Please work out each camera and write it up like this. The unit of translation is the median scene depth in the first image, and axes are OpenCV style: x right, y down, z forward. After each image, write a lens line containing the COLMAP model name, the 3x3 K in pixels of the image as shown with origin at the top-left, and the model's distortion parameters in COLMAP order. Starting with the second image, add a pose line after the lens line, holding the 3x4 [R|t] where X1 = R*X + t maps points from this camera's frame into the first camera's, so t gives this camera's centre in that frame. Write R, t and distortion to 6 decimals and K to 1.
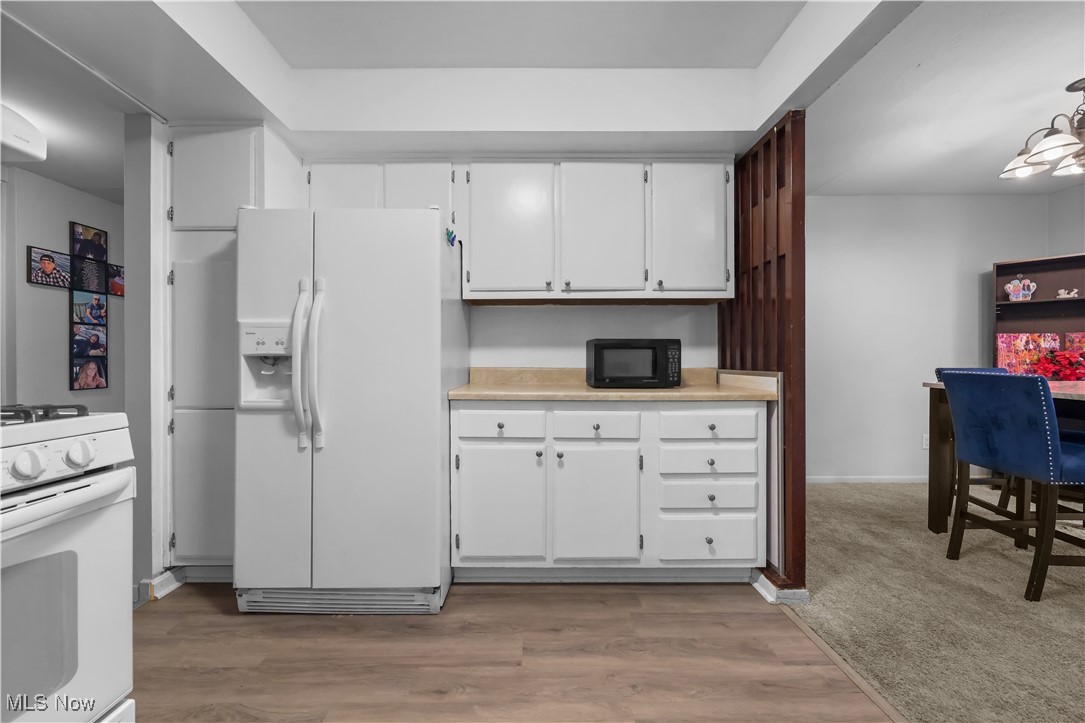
lens RADIAL K [[413.5, 0, 523.9], [0, 413.5, 359.0], [0, 0, 1]] dist [-0.001633, -0.000199]
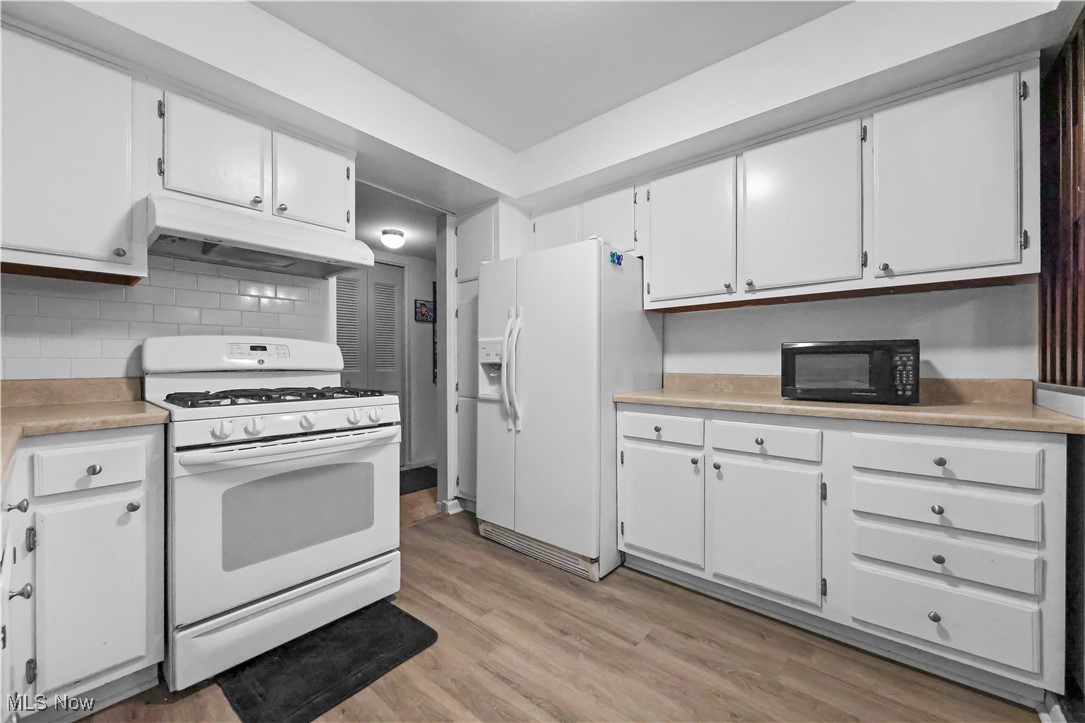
lens RADIAL K [[408.3, 0, 528.6], [0, 408.3, 363.1], [0, 0, 1]] dist [-0.001009, -0.000410]
pose [[0.761352, -0.000464, -0.648338, 0.365393], [0.002580, 0.999994, 0.002315, -0.010754], [0.648333, -0.003435, 0.761349, -0.007675]]
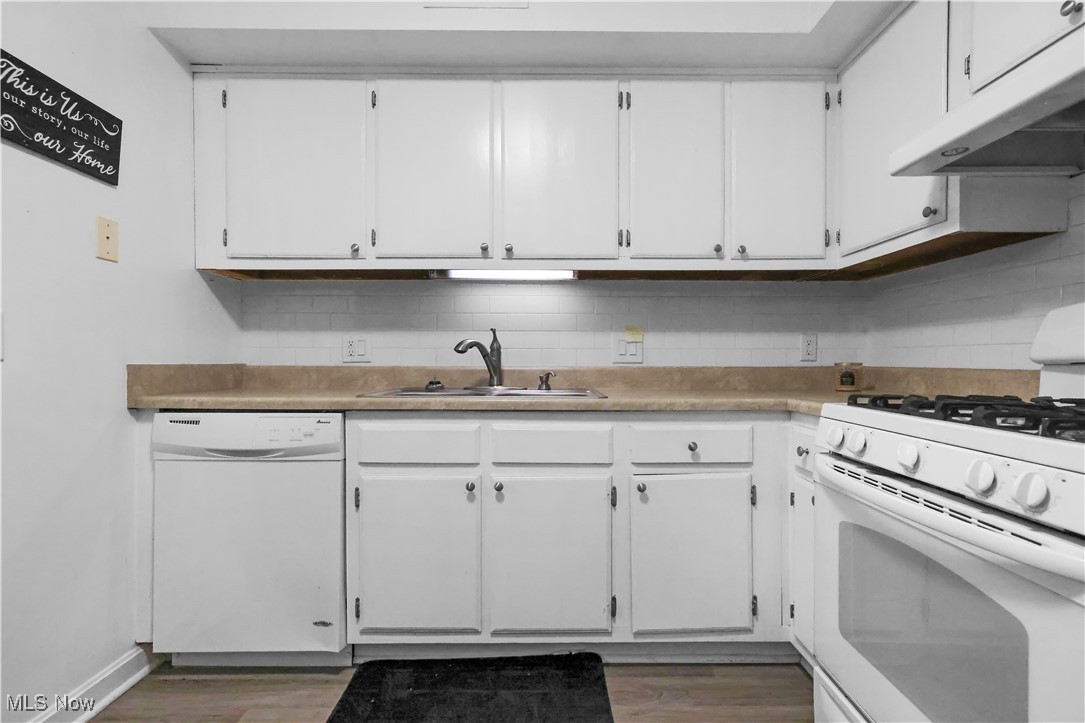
lens RADIAL K [[533.2, 0, 543.4], [0, 533.2, 363.6], [0, 0, 1]] dist [-0.000214, 0.000577]
pose [[-0.999946, -0.005277, -0.008983, -0.129494], [-0.005321, 0.999974, 0.004948, 0.010255], [0.008956, 0.004996, -0.999947, 0.885290]]
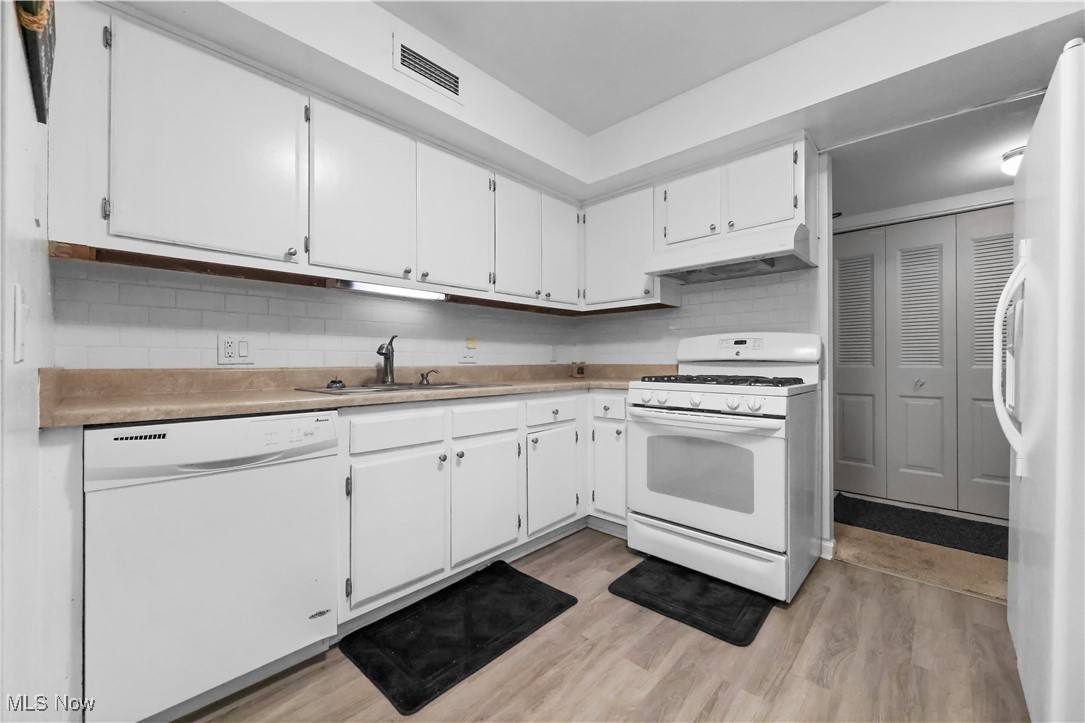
lens RADIAL K [[432.2, 0, 556.5], [0, 432.2, 358.8], [0, 0, 1]] dist [0.000617, -0.000150]
pose [[-0.666617, -0.006479, -0.745372, 0.537119], [0.001749, 0.999946, -0.010257, 0.015112], [0.745398, -0.008141, -0.666570, 0.805364]]
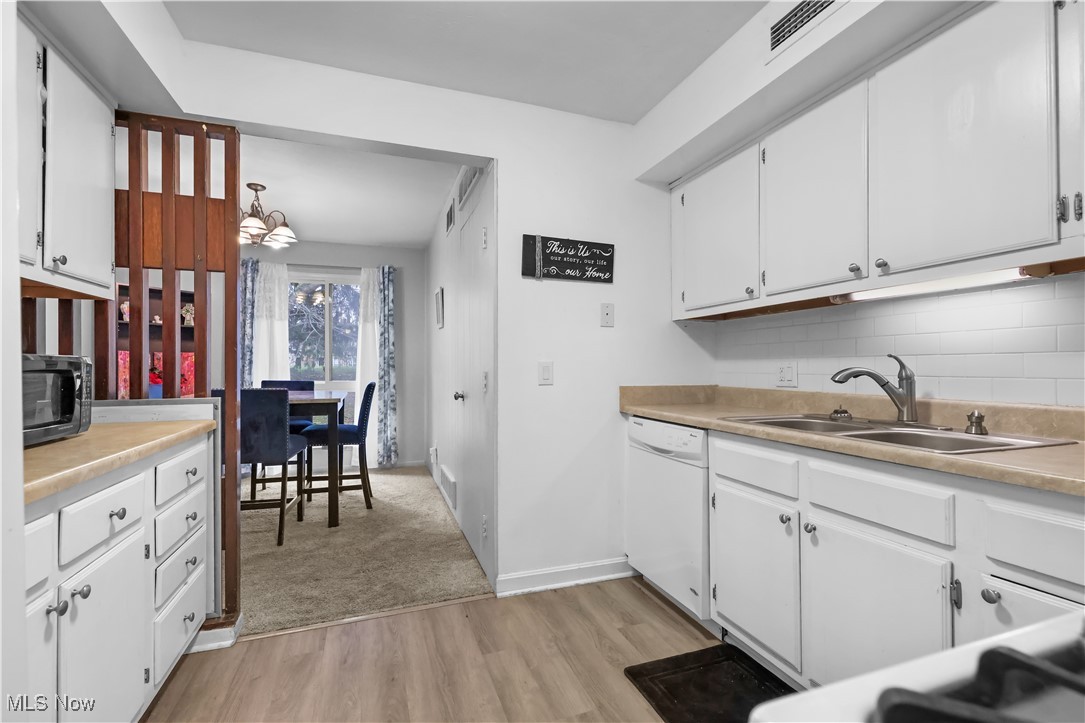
lens RADIAL K [[477.5, 0, 540.2], [0, 477.5, 365.1], [0, 0, 1]] dist [-0.000634, -0.000133]
pose [[-0.333000, 0.002194, 0.942924, -0.652481], [-0.000295, 0.999997, -0.002431, -0.037484], [-0.942927, -0.001088, -0.332999, 0.643301]]
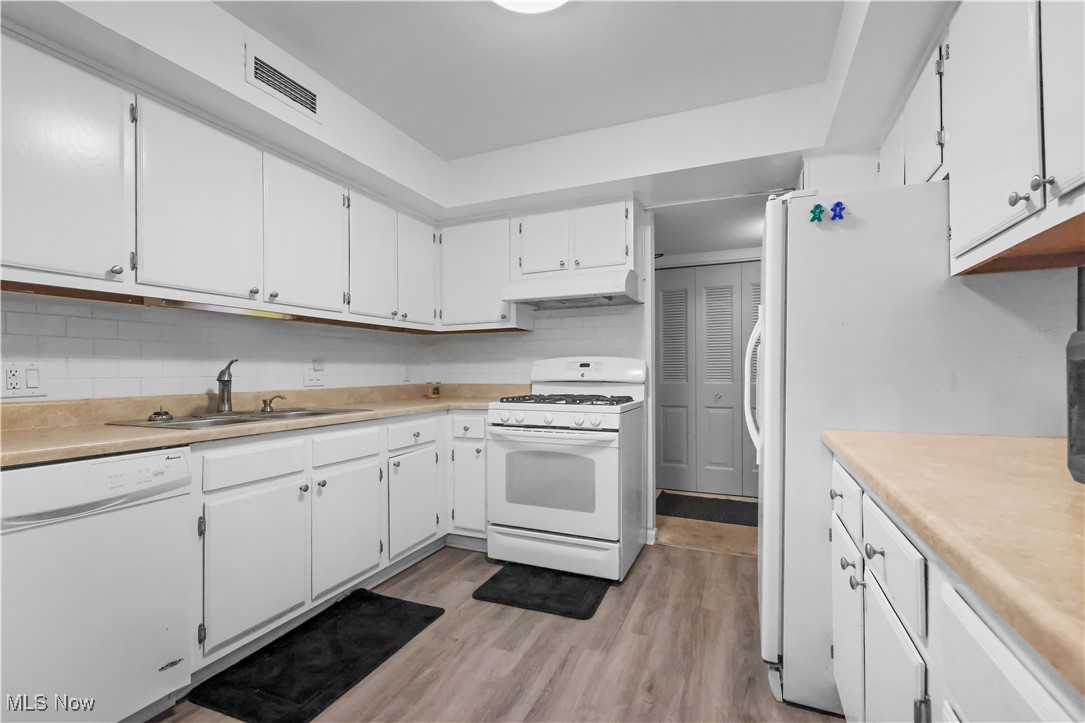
lens RADIAL K [[472.7, 0, 560.7], [0, 472.7, 370.0], [0, 0, 1]] dist [0.001384, 0.000061]
pose [[-0.370572, -0.003207, -0.928798, 0.737528], [0.006804, 0.999958, -0.006168, -0.021987], [0.928779, -0.008606, -0.370534, 0.875805]]
